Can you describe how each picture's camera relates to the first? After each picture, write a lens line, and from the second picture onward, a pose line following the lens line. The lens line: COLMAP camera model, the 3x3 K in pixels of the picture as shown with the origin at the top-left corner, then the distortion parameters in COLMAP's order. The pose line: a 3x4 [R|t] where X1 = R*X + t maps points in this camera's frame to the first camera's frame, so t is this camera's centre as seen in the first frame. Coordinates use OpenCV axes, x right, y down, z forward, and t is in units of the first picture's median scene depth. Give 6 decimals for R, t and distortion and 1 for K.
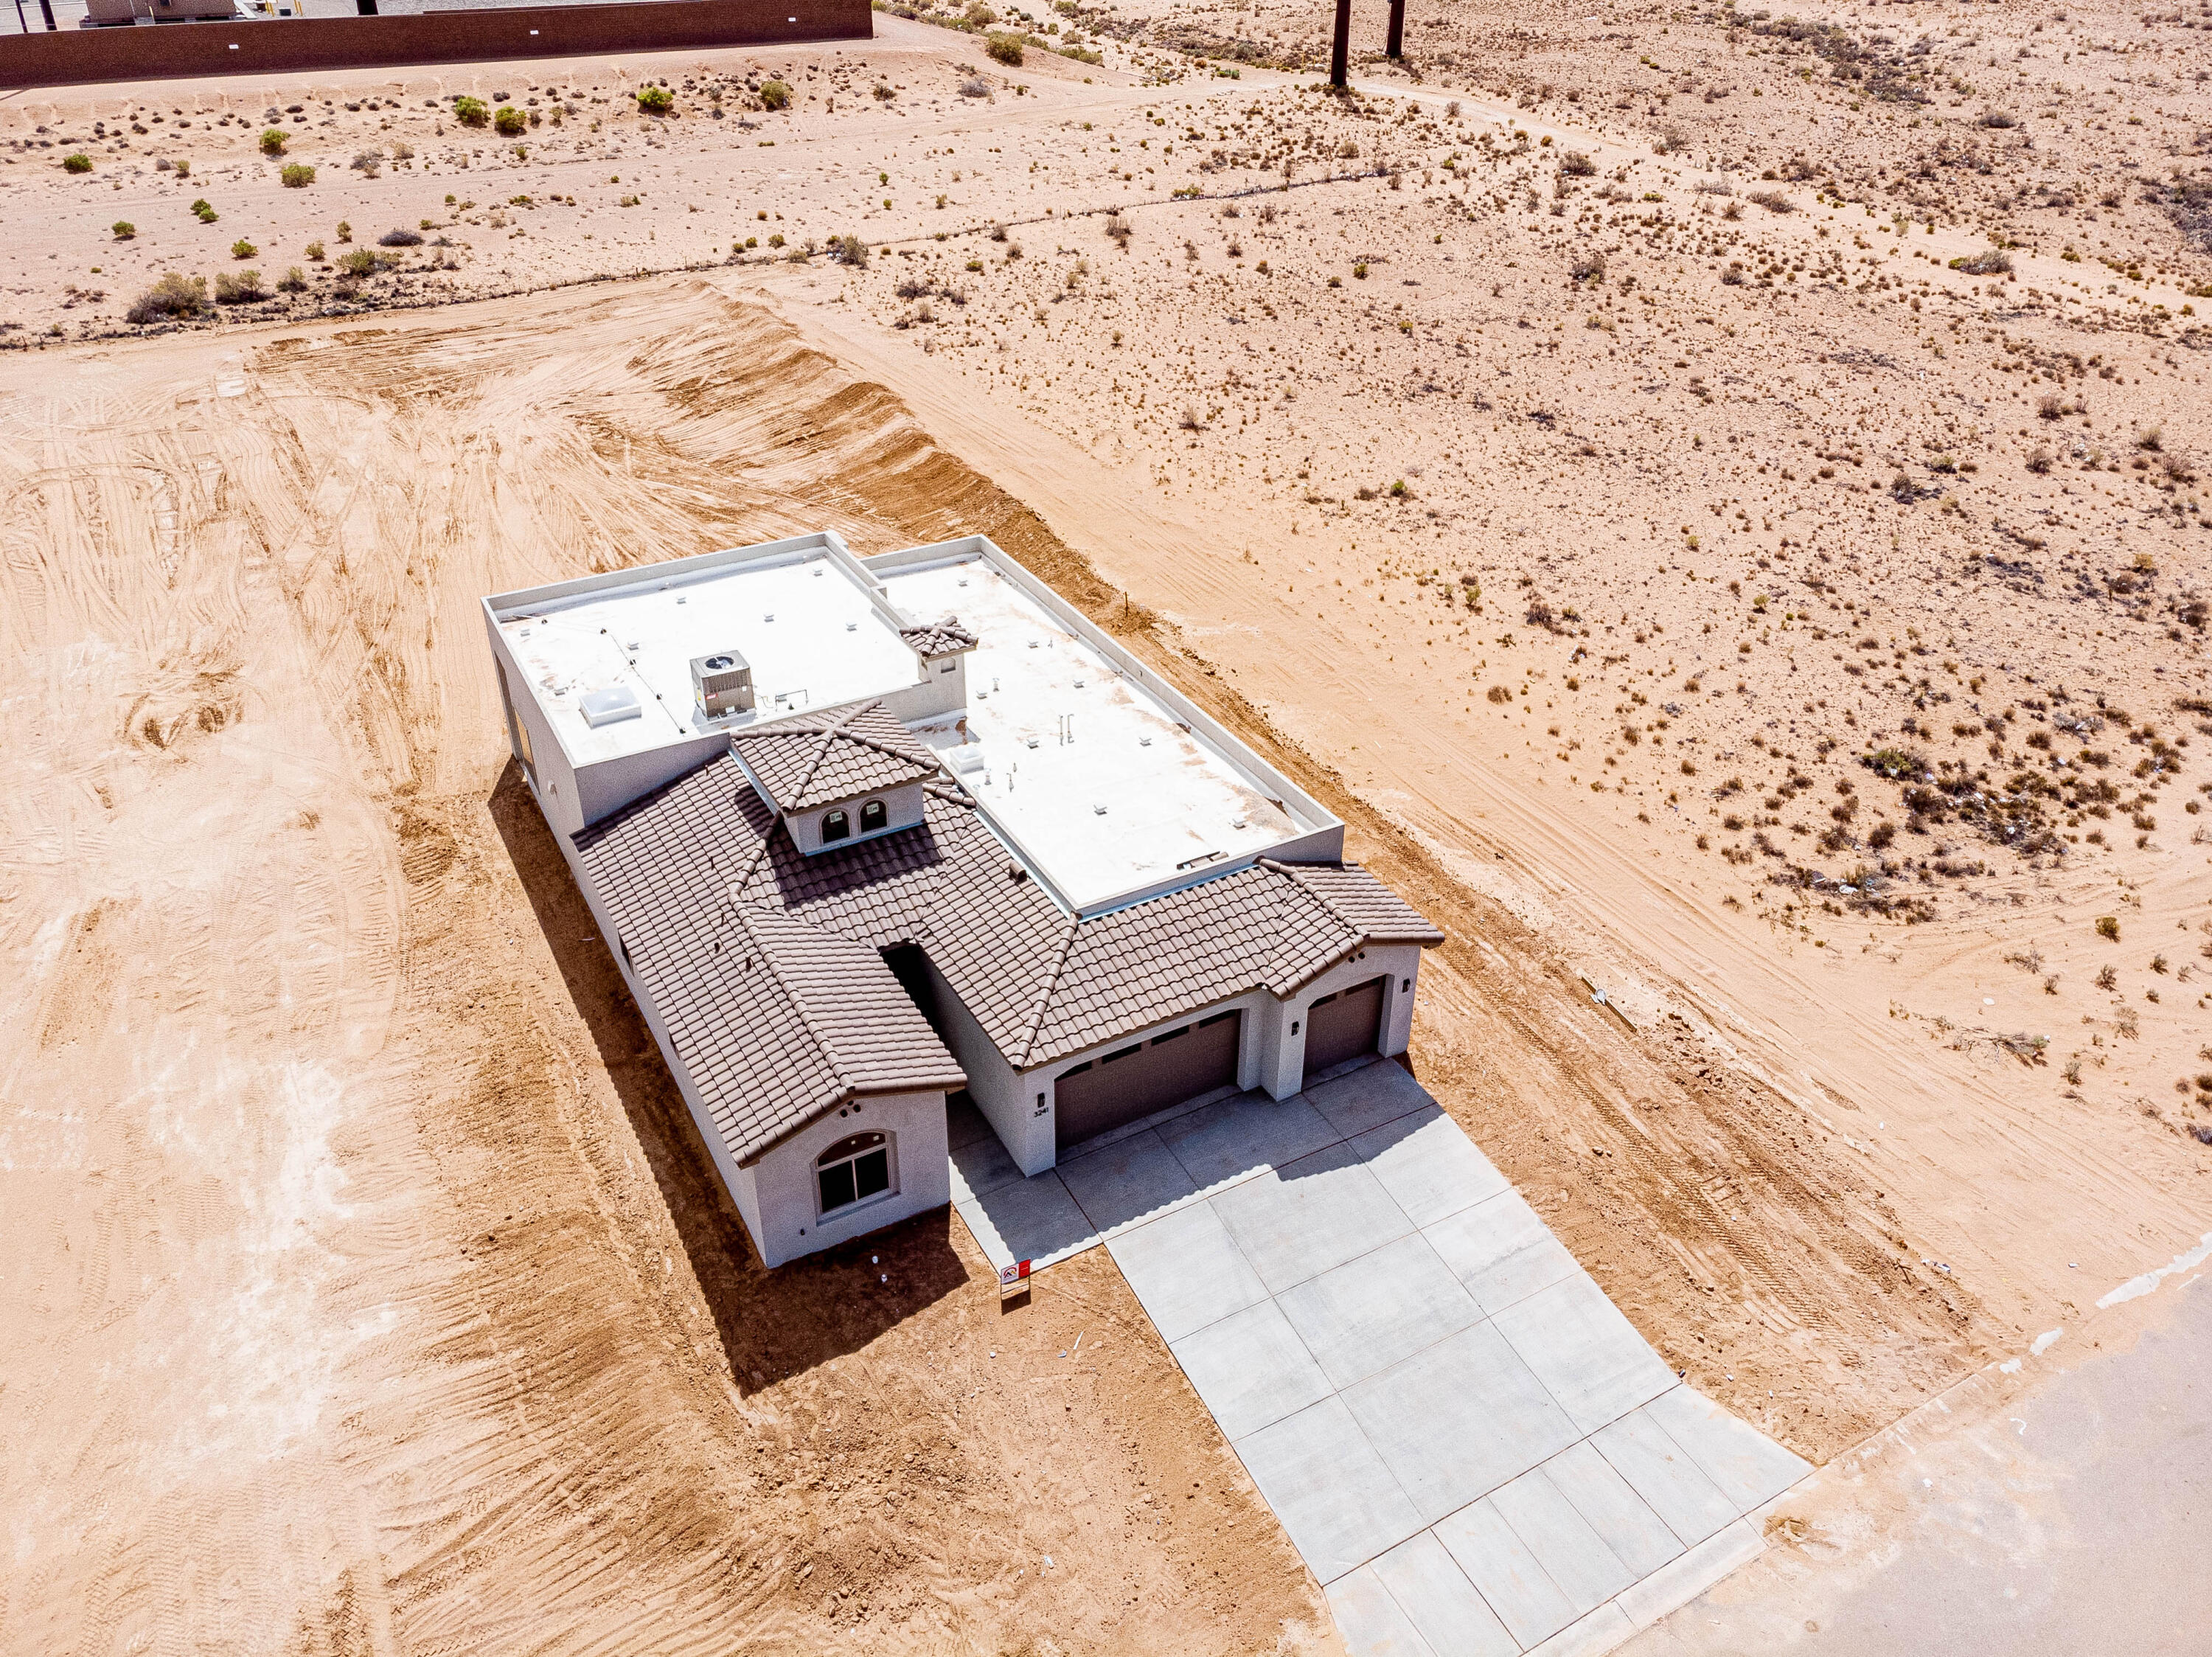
lens RADIAL K [[1596.7, 0, 1056.8], [0, 1596.7, 749.5], [0, 0, 1]] dist [-0.005825, 0.020296]
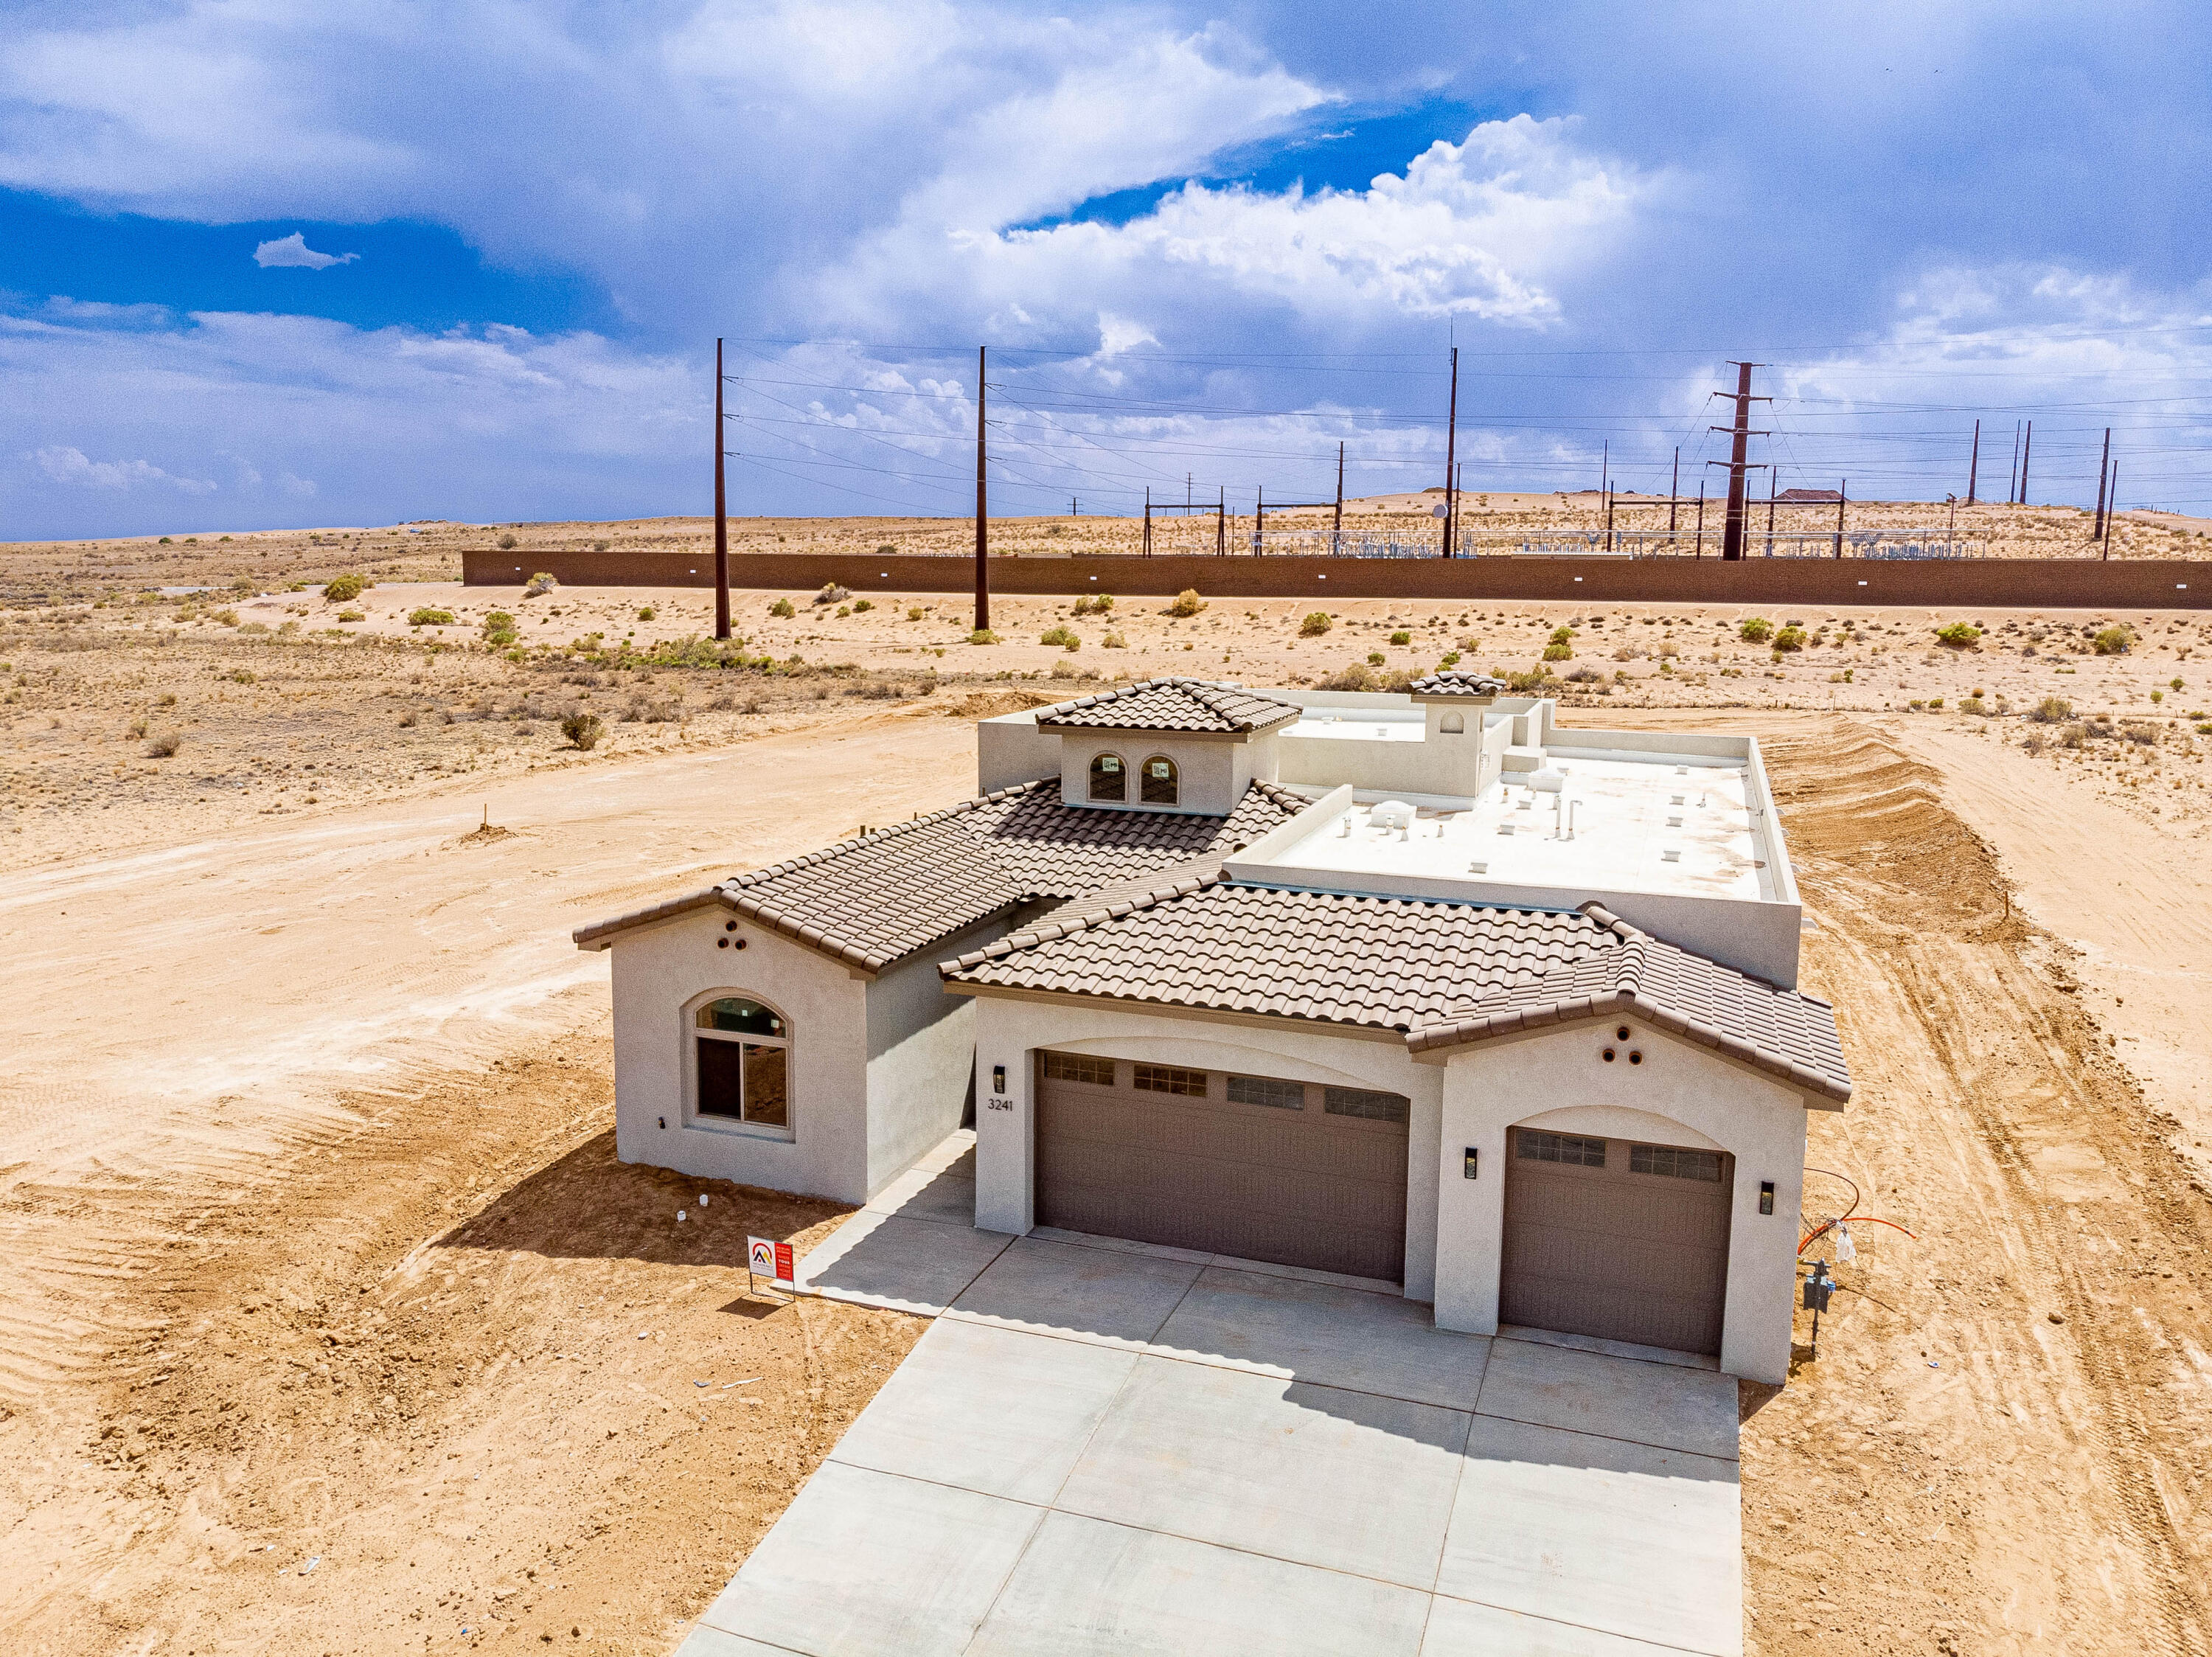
lens RADIAL K [[1596.7, 0, 1142.3], [0, 1596.7, 791.2], [0, 0, 1]] dist [-0.005825, 0.020296]
pose [[0.674183, 0.110591, -0.730237, 0.265556], [-0.384661, 0.896618, -0.219345, 0.134516], [0.630486, 0.428772, 0.647025, 0.339565]]
